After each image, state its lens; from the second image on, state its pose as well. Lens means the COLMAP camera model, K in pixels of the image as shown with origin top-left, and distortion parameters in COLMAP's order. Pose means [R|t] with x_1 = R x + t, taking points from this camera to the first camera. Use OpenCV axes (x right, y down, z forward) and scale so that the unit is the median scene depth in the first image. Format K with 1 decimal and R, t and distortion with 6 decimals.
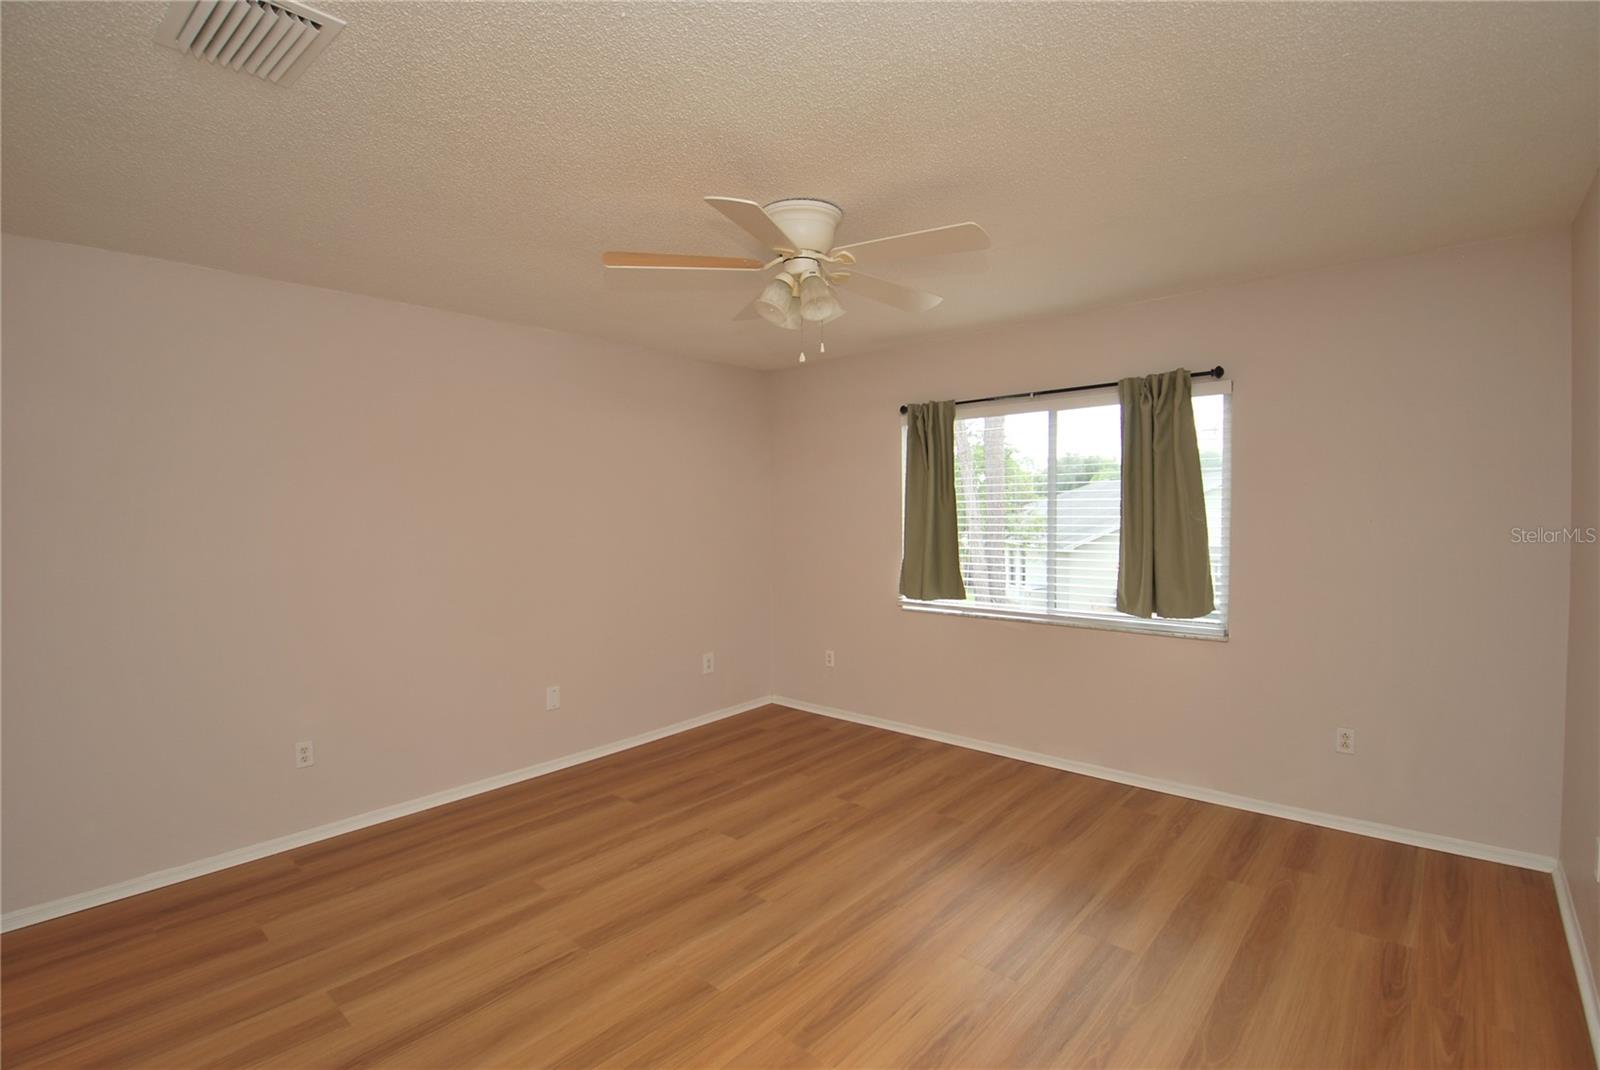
lens RADIAL K [[751.0, 0, 800.0], [0, 751.0, 535.0], [0, 0, 1]] dist [-0.002931, -0.015245]
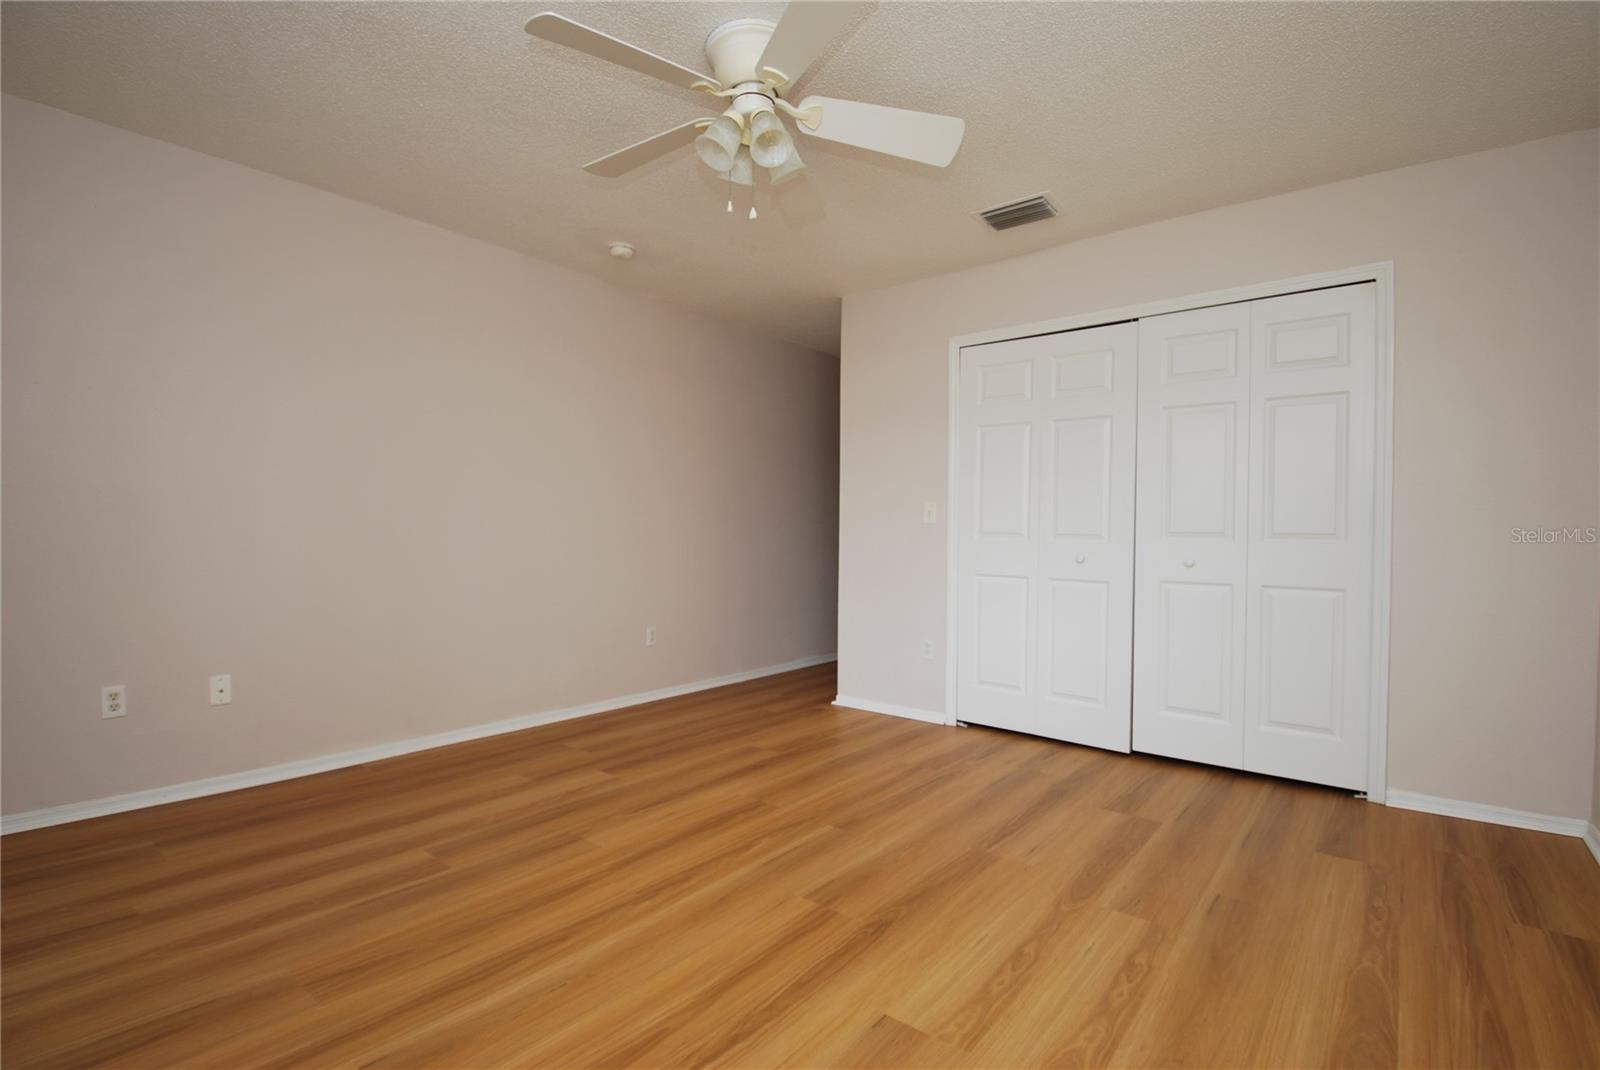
lens RADIAL K [[751.0, 0, 800.0], [0, 751.0, 535.0], [0, 0, 1]] dist [-0.002931, -0.015245]
pose [[-0.999163, 0.004607, -0.040637, -0.013354], [0.003057, 0.999268, 0.038125, 0.094783], [0.040783, 0.037969, -0.998446, 1.850368]]
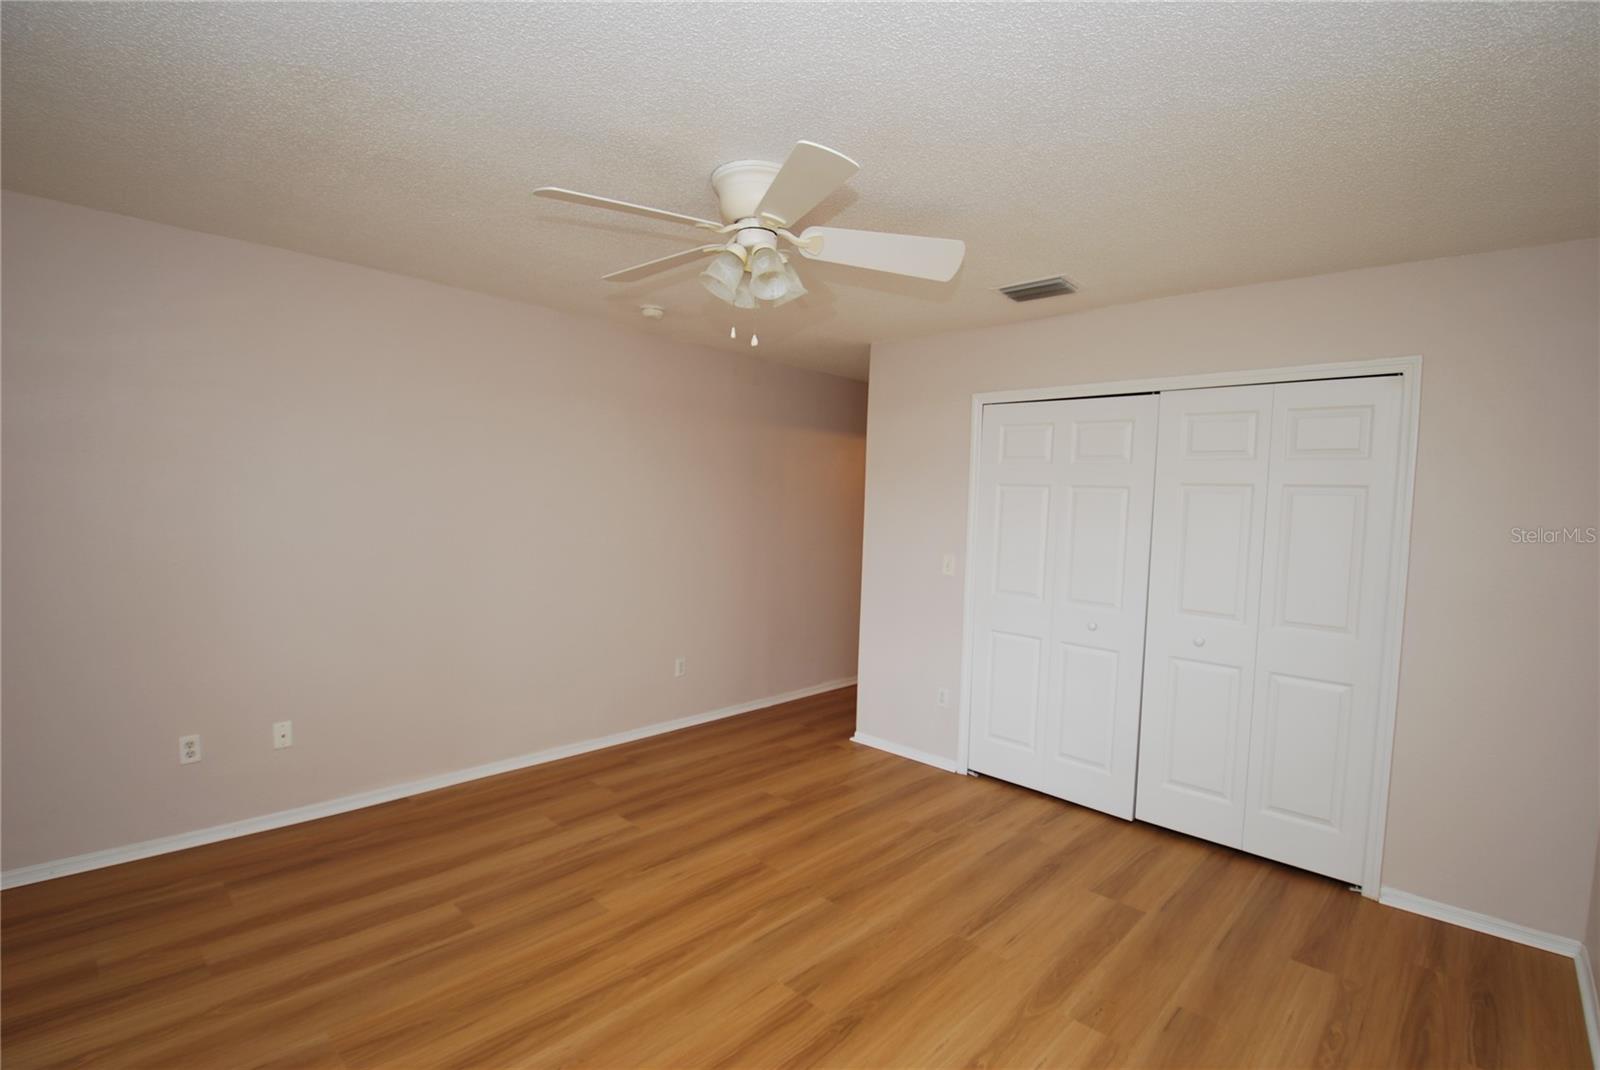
lens RADIAL K [[751.0, 0, 800.0], [0, 751.0, 535.0], [0, 0, 1]] dist [-0.002931, -0.015245]
pose [[-0.999238, -0.020167, 0.033424, -0.084807], [-0.017420, 0.996600, 0.080533, -0.079492], [-0.034935, 0.079889, -0.996191, 1.889634]]
